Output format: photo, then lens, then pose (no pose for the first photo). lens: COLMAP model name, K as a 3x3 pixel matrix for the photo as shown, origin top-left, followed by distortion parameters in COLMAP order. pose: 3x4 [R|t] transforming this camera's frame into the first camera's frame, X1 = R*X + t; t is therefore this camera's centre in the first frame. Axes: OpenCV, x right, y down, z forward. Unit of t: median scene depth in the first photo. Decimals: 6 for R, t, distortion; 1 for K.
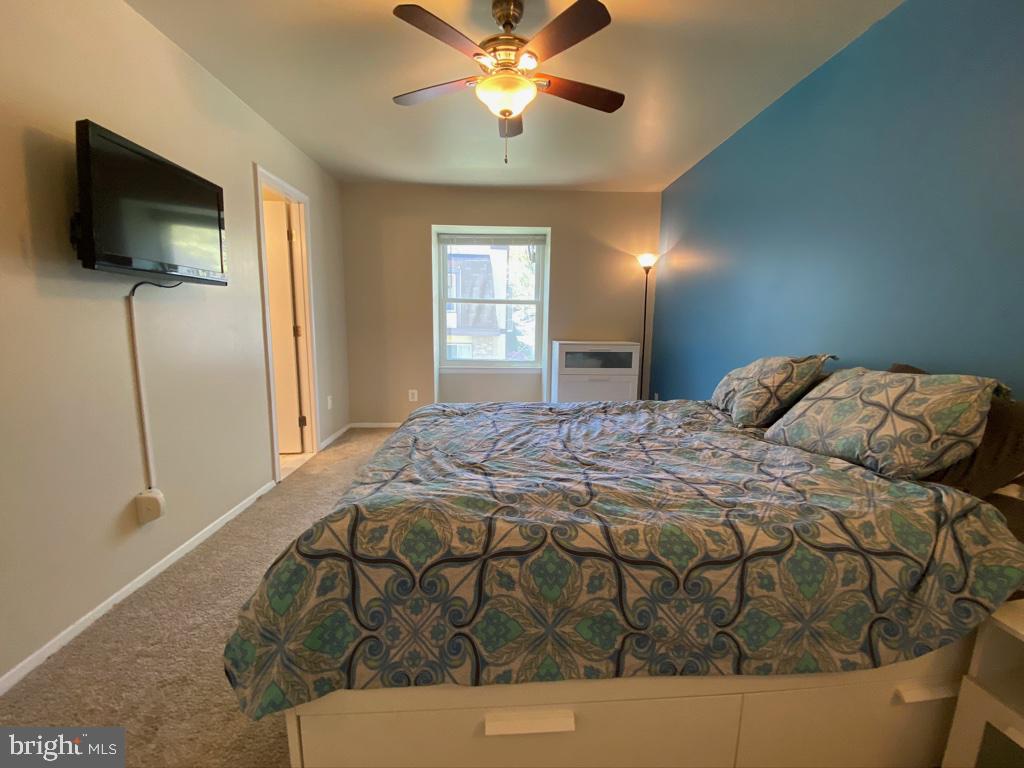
lens RADIAL K [[409.1, 0, 518.4], [0, 409.1, 379.3], [0, 0, 1]] dist [0.014307, -0.015672]
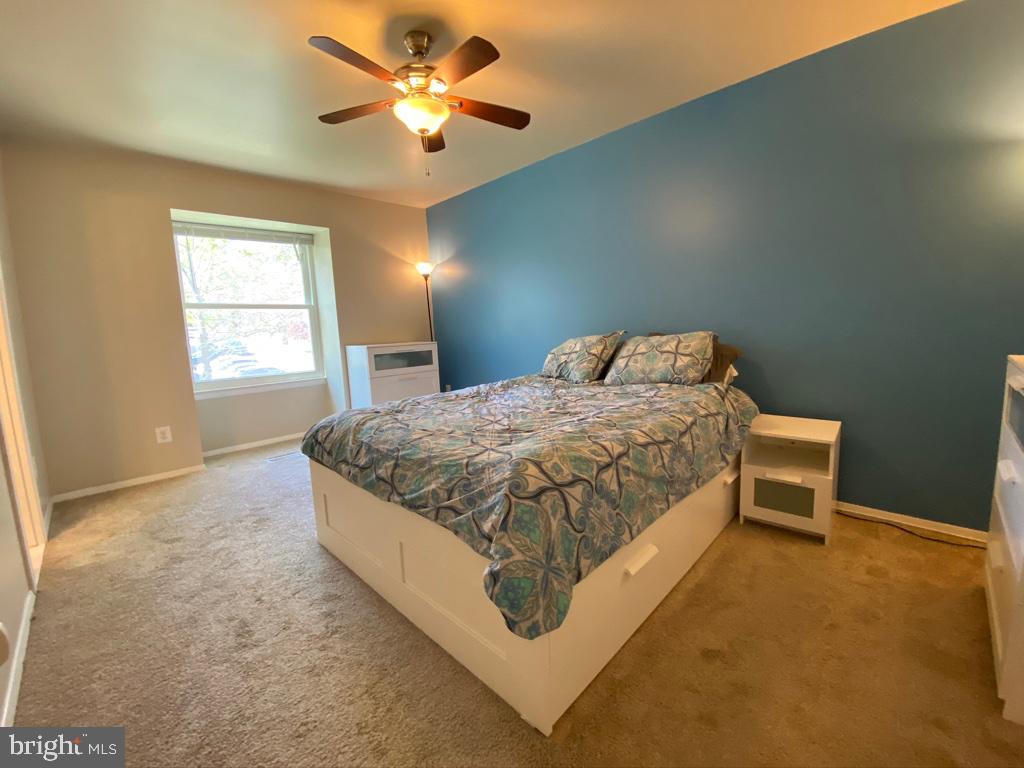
lens RADIAL K [[414.6, 0, 512.2], [0, 414.6, 378.6], [0, 0, 1]] dist [0.016960, -0.017487]
pose [[0.736687, -0.126004, 0.664391, -0.751135], [0.143116, 0.989283, 0.028932, 0.020948], [-0.660916, 0.073771, 0.746825, 0.049798]]
